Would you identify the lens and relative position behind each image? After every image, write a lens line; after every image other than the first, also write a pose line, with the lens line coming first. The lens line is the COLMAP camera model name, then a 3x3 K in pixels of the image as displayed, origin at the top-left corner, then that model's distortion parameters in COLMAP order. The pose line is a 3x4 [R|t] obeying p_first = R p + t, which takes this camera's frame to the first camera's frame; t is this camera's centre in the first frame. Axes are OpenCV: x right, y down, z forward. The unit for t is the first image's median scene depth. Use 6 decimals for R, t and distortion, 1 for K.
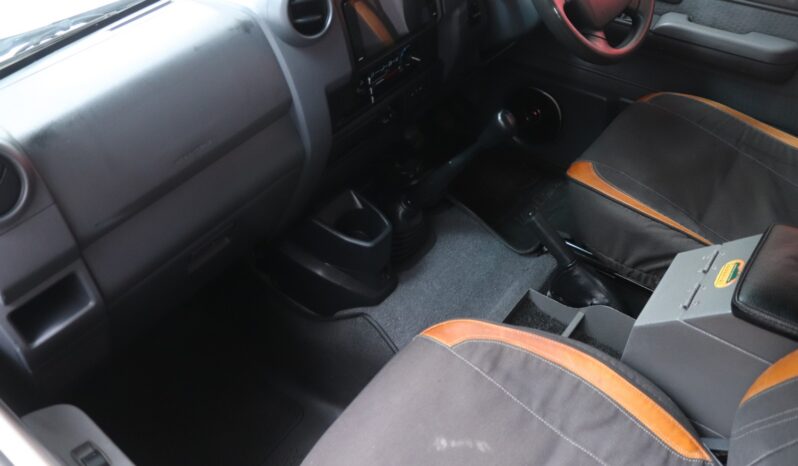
lens RADIAL K [[644.4, 0, 398.0], [0, 644.4, 251.6], [0, 0, 1]] dist [-0.143673, 0.089507]
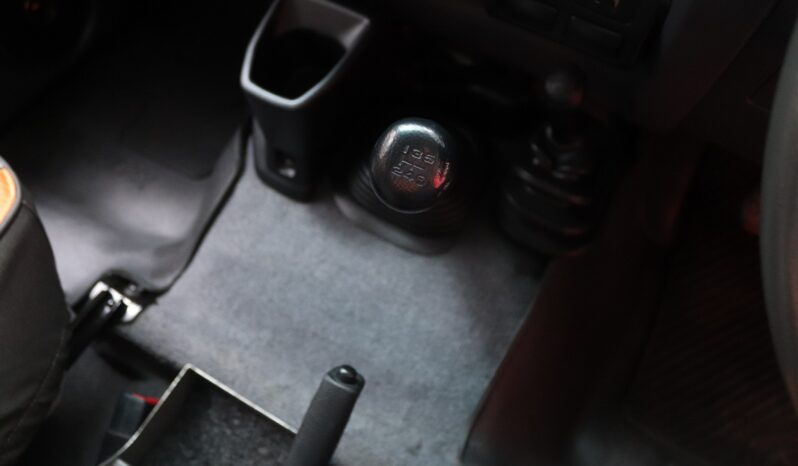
lens RADIAL K [[644.4, 0, 398.0], [0, 644.4, 251.6], [0, 0, 1]] dist [-0.143673, 0.089507]
pose [[0.136240, 0.885566, -0.444084, 0.337542], [-0.720020, 0.396404, 0.569592, -0.351406], [0.680448, 0.242148, 0.691632, 0.771768]]
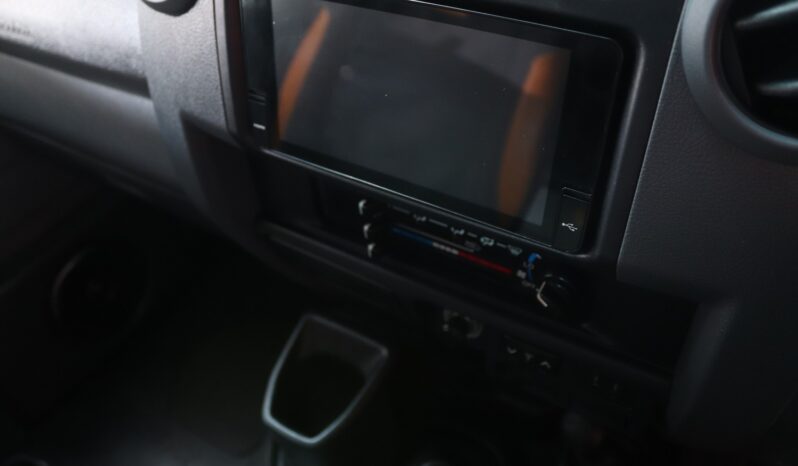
lens RADIAL K [[644.4, 0, 398.0], [0, 644.4, 251.6], [0, 0, 1]] dist [-0.143673, 0.089507]
pose [[0.096480, 0.723362, -0.683696, 0.236871], [-0.641429, 0.570430, 0.513009, -0.443990], [0.761092, 0.389046, 0.519020, 0.767088]]
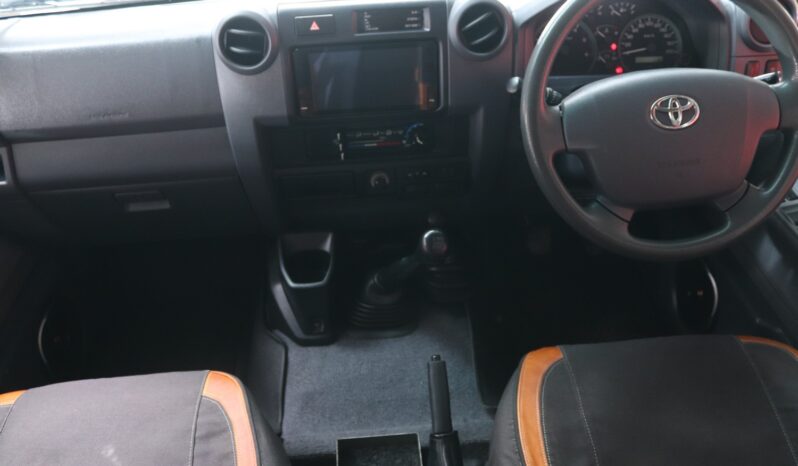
lens RADIAL K [[644.4, 0, 398.0], [0, 644.4, 251.6], [0, 0, 1]] dist [-0.143673, 0.089507]
pose [[0.668222, 0.497611, -0.553048, 0.604413], [-0.520291, 0.843929, 0.130691, -0.275667], [0.531767, 0.200415, 0.822835, 0.259722]]
